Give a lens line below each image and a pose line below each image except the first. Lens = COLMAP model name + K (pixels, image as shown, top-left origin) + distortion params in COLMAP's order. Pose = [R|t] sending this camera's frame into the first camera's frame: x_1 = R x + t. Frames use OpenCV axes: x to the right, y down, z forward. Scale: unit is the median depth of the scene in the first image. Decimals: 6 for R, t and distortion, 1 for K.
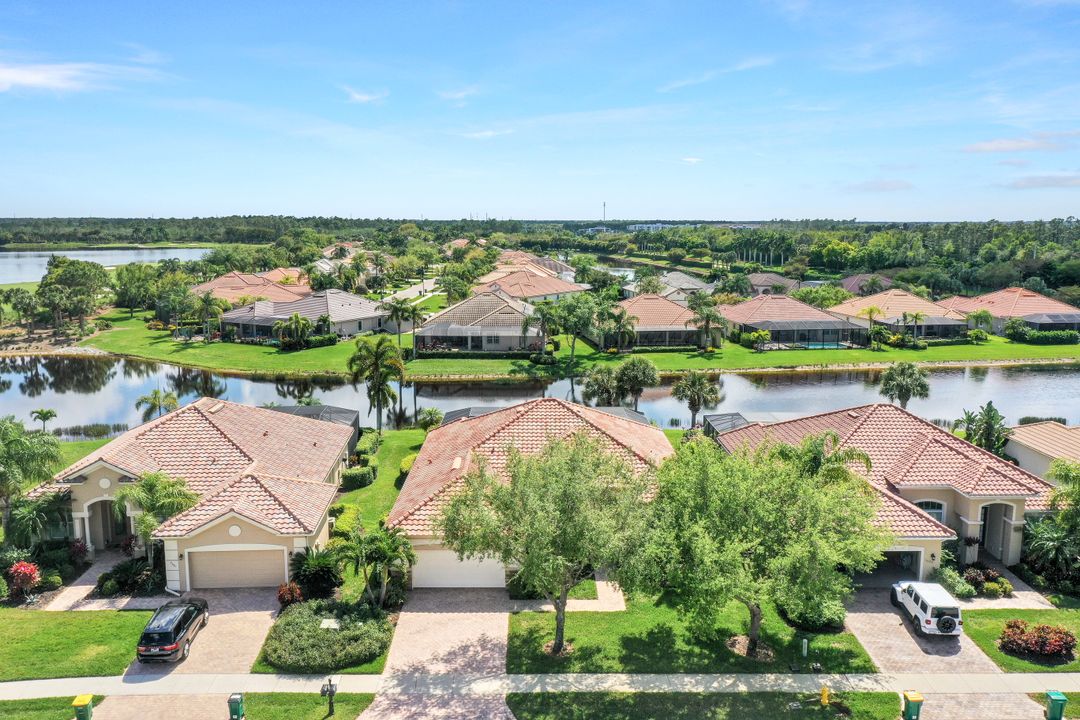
lens RADIAL K [[855.6, 0, 540.0], [0, 855.6, 360.0], [0, 0, 1]] dist [-0.005987, 0.007495]
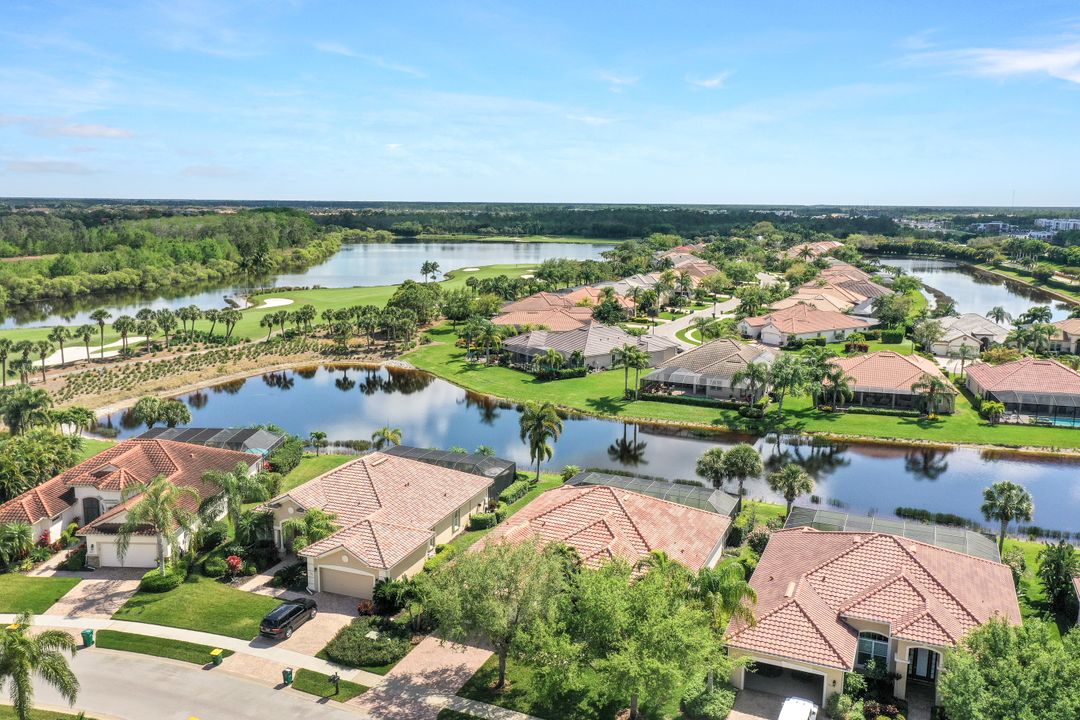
lens RADIAL K [[855.6, 0, 540.0], [0, 855.6, 360.0], [0, 0, 1]] dist [-0.005987, 0.007495]
pose [[0.909575, 0.078023, -0.408150, 0.502991], [-0.072007, 0.996950, 0.030109, -0.203484], [0.409254, 0.002004, 0.912418, -0.219832]]
